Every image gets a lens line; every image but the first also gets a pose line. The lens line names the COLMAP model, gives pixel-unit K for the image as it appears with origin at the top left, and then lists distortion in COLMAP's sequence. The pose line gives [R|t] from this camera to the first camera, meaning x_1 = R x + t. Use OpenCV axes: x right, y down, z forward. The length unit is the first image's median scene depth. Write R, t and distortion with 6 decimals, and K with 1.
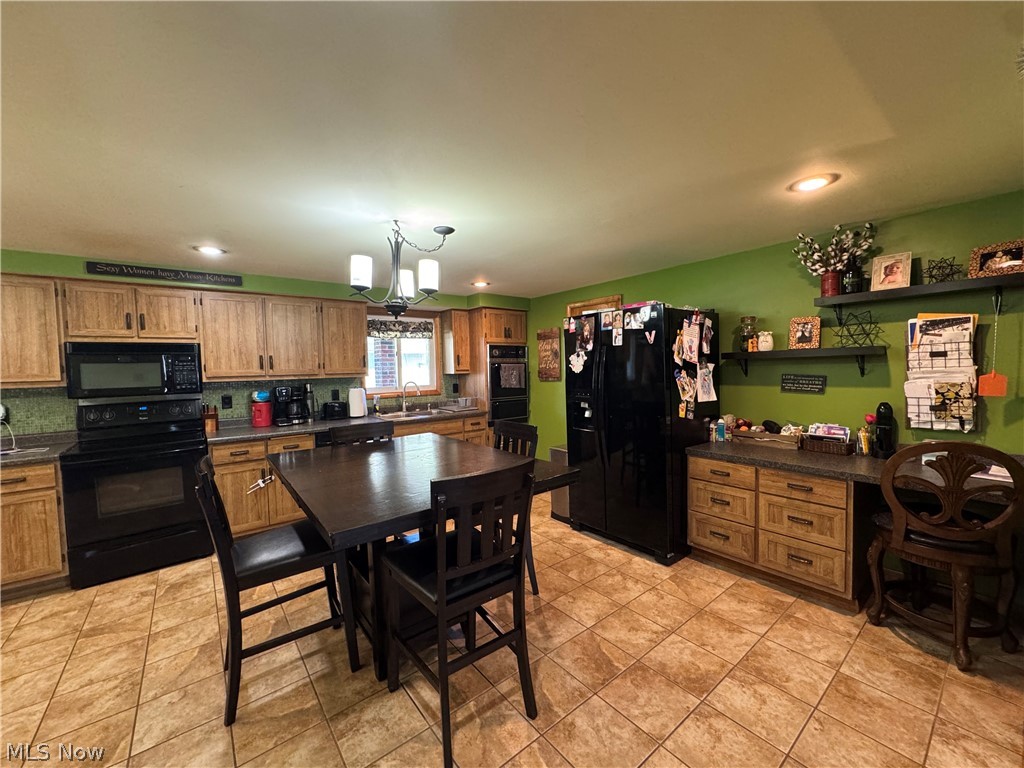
lens RADIAL K [[410.8, 0, 510.4], [0, 410.8, 384.1], [0, 0, 1]] dist [-0.005404, 0.001091]
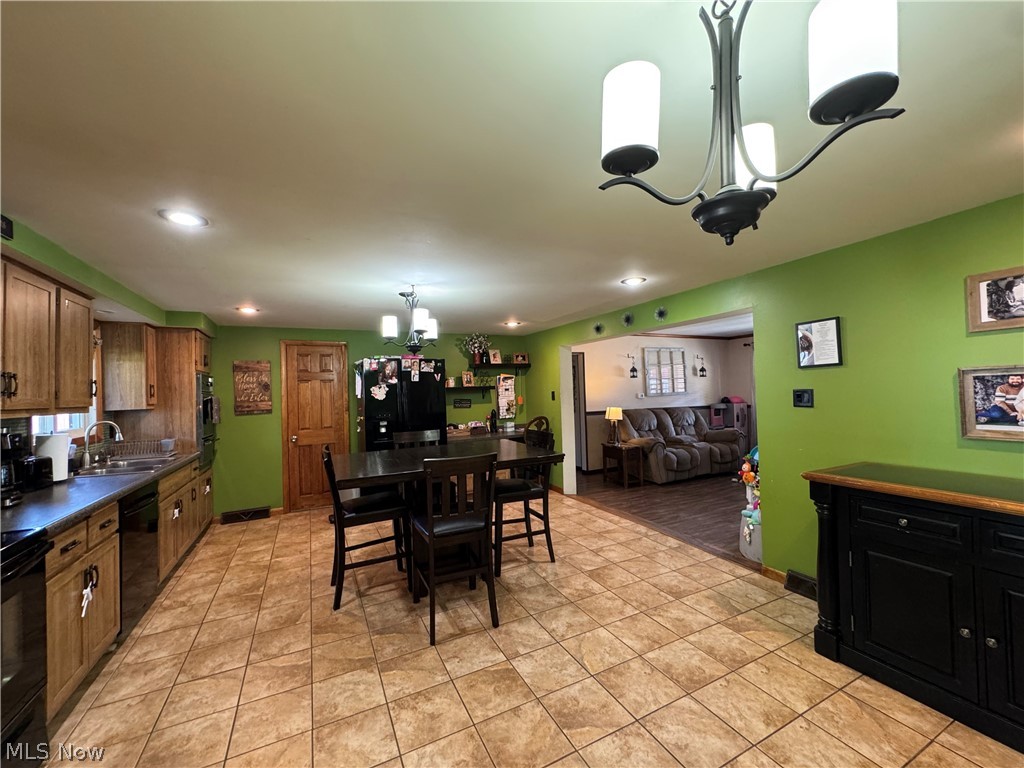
lens RADIAL K [[410.8, 0, 513.9], [0, 410.8, 383.9], [0, 0, 1]] dist [-0.005404, 0.001091]
pose [[0.201564, 0.035378, 0.978836, -1.208829], [0.070088, 0.996265, -0.050440, 0.021708], [-0.976964, 0.078772, 0.198332, 0.323474]]
